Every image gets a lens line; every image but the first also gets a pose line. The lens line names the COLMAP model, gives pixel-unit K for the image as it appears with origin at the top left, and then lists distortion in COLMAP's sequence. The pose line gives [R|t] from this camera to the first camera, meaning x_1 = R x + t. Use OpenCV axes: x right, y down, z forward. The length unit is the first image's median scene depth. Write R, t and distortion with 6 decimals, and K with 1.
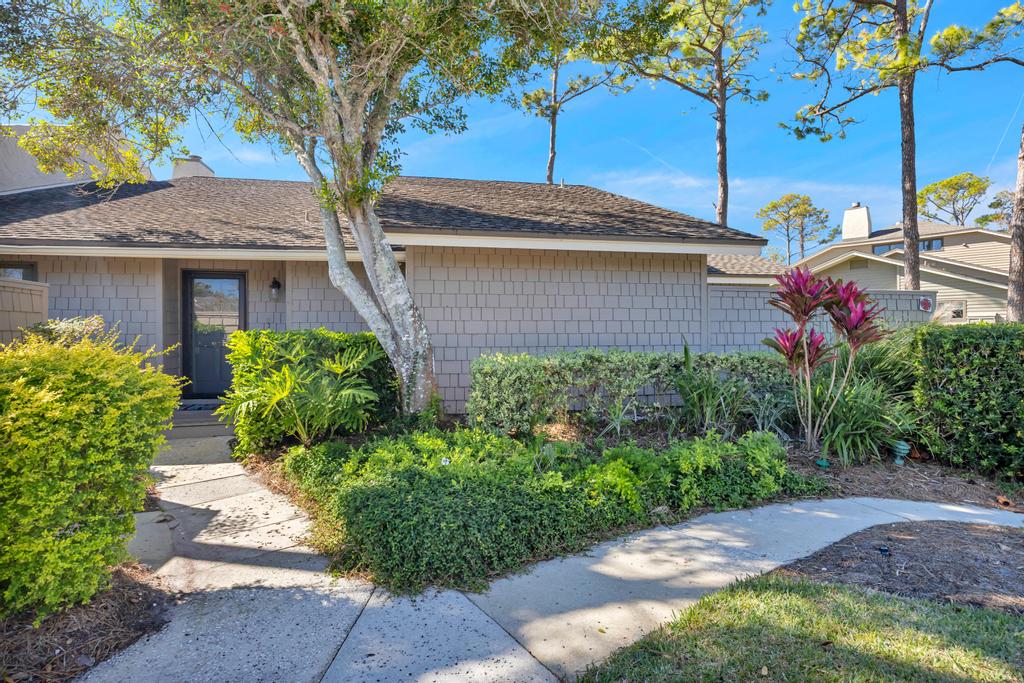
lens RADIAL K [[543.1, 0, 512.0], [0, 543.1, 341.5], [0, 0, 1]] dist [0.055241, -0.000704]
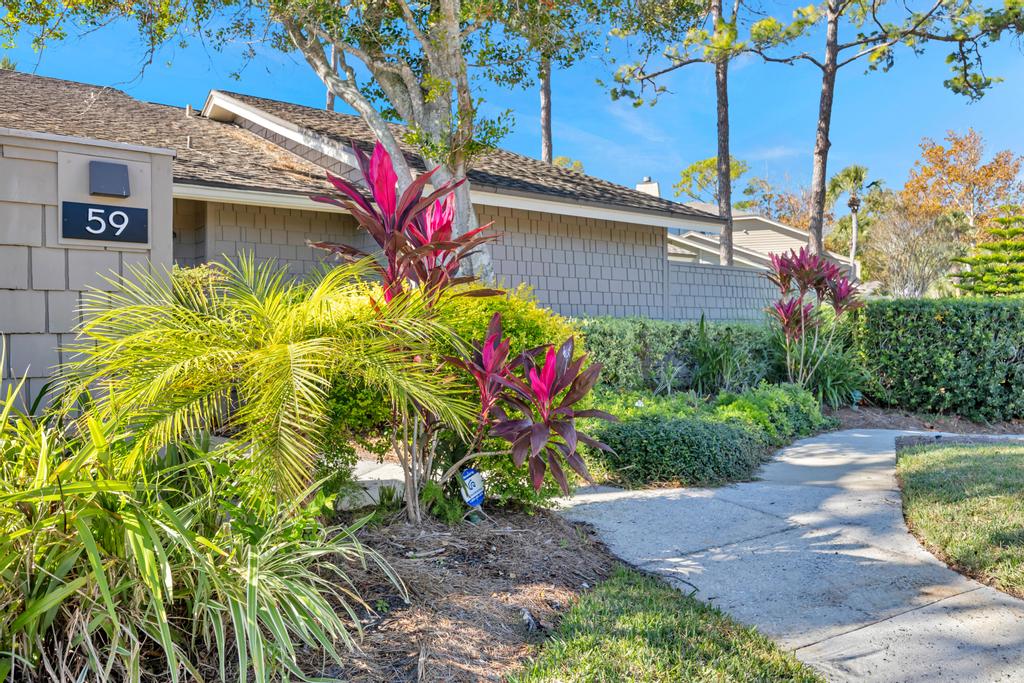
lens RADIAL K [[777.0, 0, 512.0], [0, 777.0, 341.5], [0, 0, 1]] dist [0.108656, 0.003260]
pose [[0.899478, -0.003837, 0.436950, -0.537878], [0.002128, 0.999988, 0.004402, 0.042414], [-0.436962, -0.003030, 0.899475, -0.177625]]
